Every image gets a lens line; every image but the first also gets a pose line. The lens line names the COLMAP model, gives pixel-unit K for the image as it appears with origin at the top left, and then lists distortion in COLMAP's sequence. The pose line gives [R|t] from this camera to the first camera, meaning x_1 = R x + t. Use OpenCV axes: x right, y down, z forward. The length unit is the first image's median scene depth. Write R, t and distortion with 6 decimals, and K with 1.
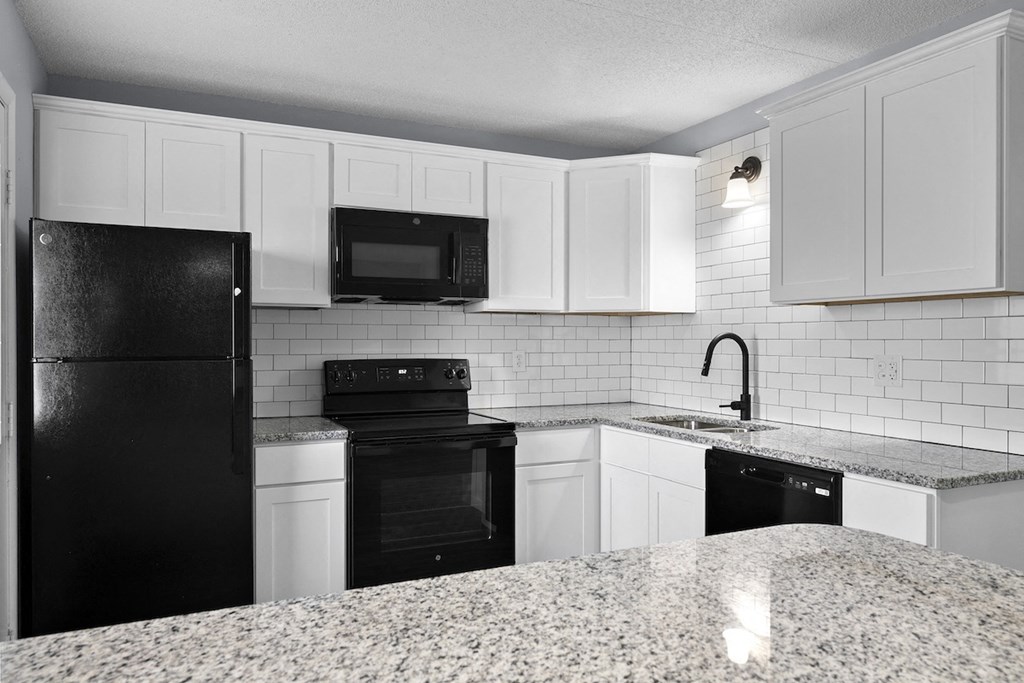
lens RADIAL K [[736.8, 0, 509.2], [0, 736.8, 332.9], [0, 0, 1]] dist [0.023019, -0.003092]
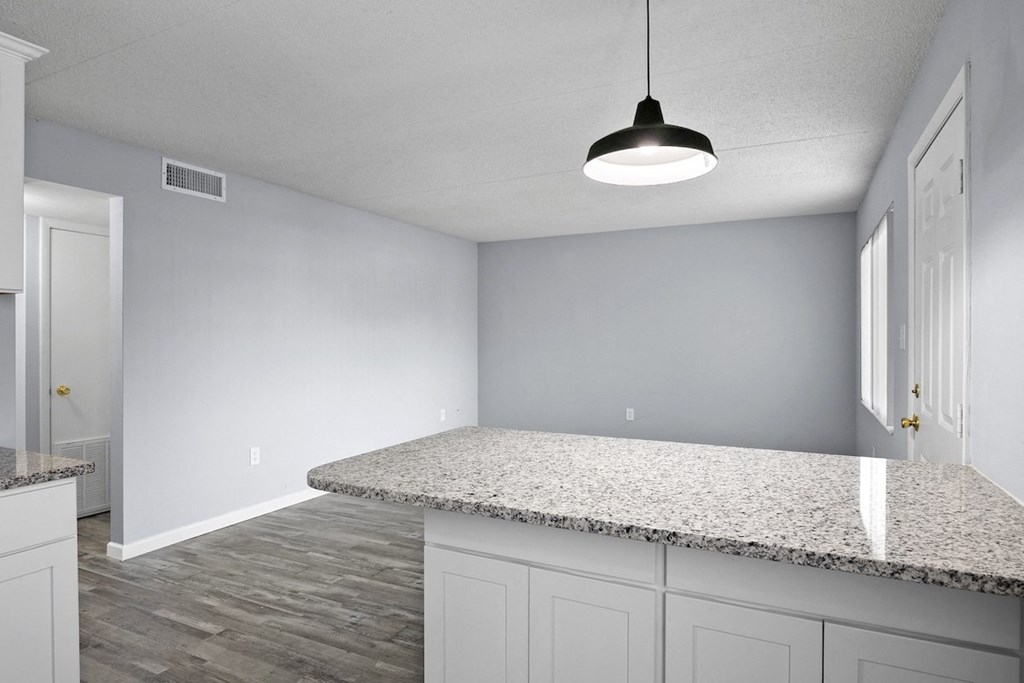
lens RADIAL K [[589.1, 0, 512.9], [0, 589.1, 341.3], [0, 0, 1]] dist [-0.001152, -0.000590]
pose [[-0.636747, -0.001790, 0.771071, -0.292537], [-0.005349, 0.999984, -0.002095, 0.006536], [-0.771054, -0.005458, -0.636746, 0.626775]]
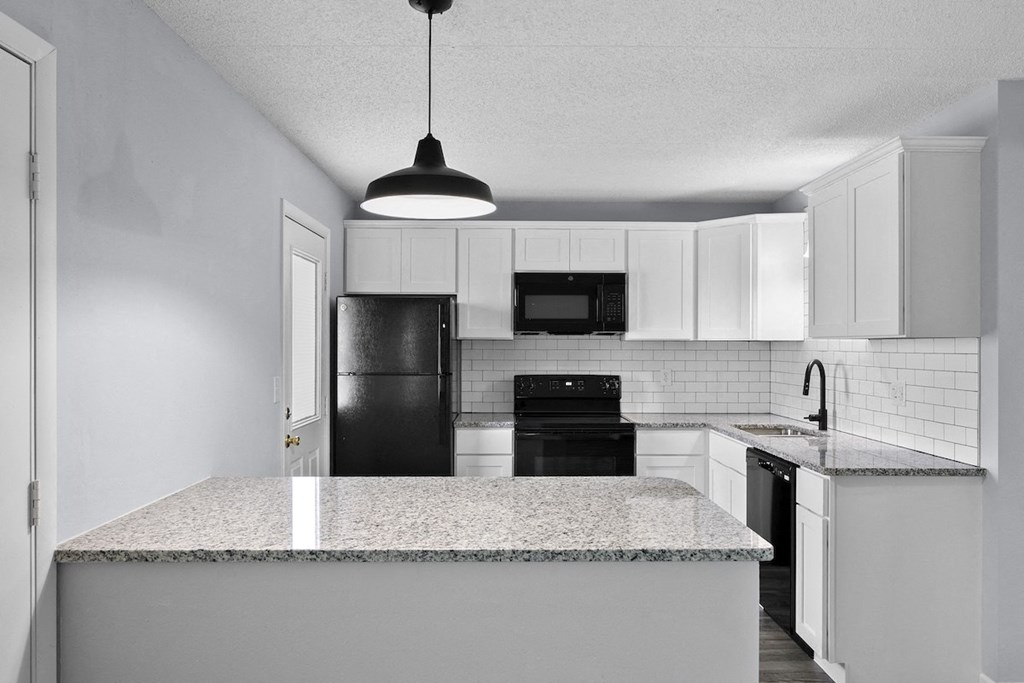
lens RADIAL K [[736.8, 0, 504.2], [0, 736.8, 342.3], [0, 0, 1]] dist [0.023019, -0.003092]
pose [[0.908589, -0.000054, -0.417692, 0.357680], [0.001737, 0.999992, 0.003649, -0.034406], [0.417689, -0.004041, 0.908581, -0.348988]]
